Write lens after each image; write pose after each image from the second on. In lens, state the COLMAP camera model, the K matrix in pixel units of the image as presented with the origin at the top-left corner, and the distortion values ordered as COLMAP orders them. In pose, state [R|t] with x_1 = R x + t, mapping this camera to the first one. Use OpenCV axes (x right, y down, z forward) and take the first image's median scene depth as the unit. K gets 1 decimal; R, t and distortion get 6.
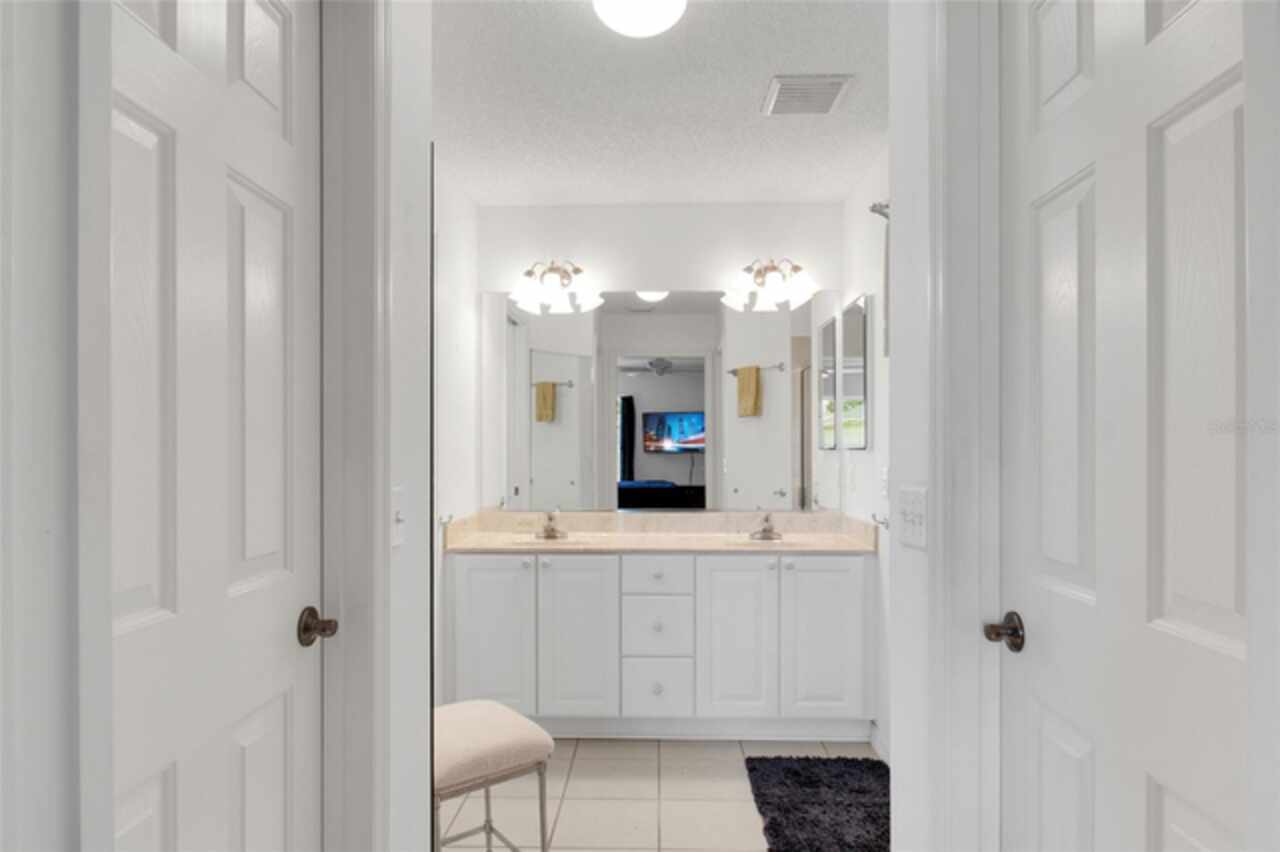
lens RADIAL K [[823.5, 0, 633.2], [0, 823.5, 450.7], [0, 0, 1]] dist [-0.005823, -0.001019]
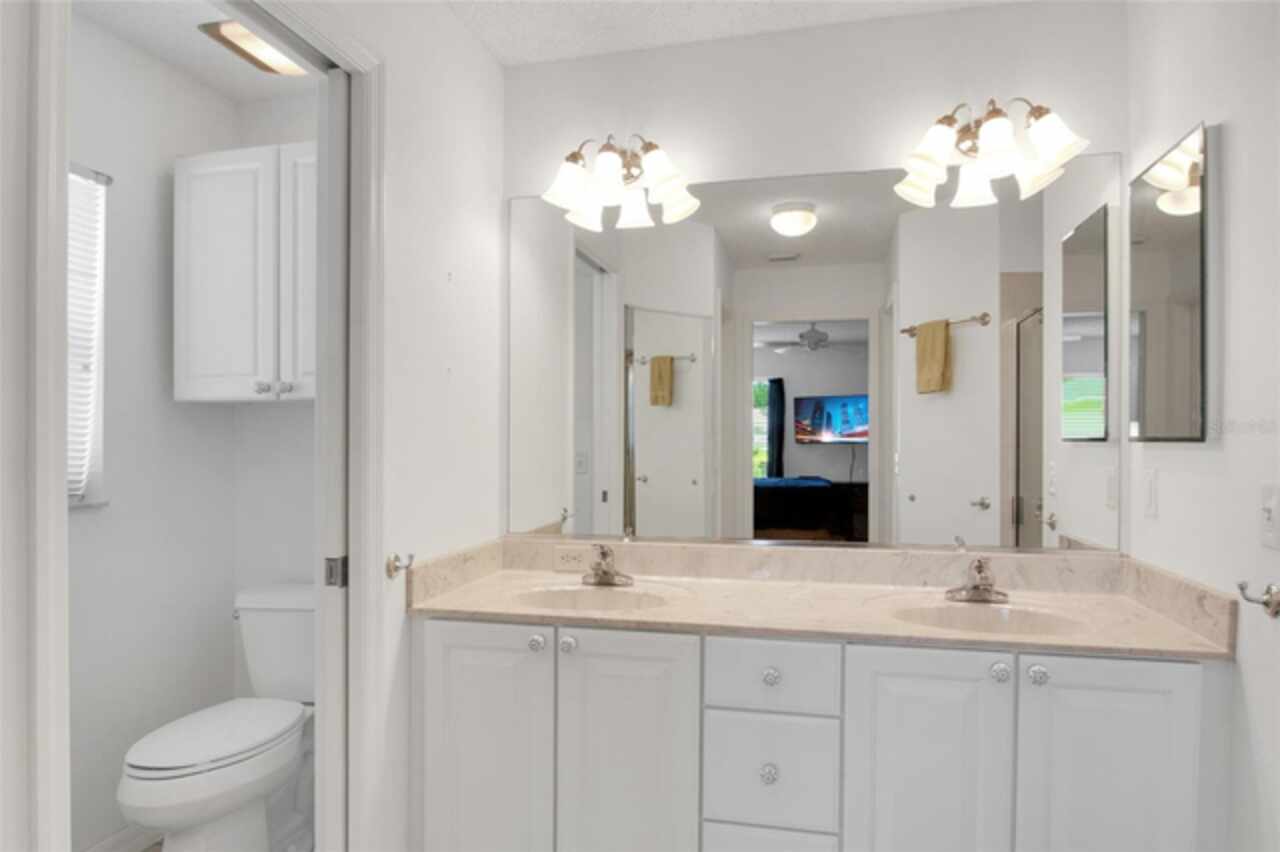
lens RADIAL K [[823.5, 0, 633.2], [0, 823.5, 450.7], [0, 0, 1]] dist [-0.005823, -0.001019]
pose [[0.981340, 0.003348, -0.192249, 0.031662], [-0.001075, 0.999928, 0.011923, -0.001281], [0.192275, -0.011494, 0.981274, 0.331768]]
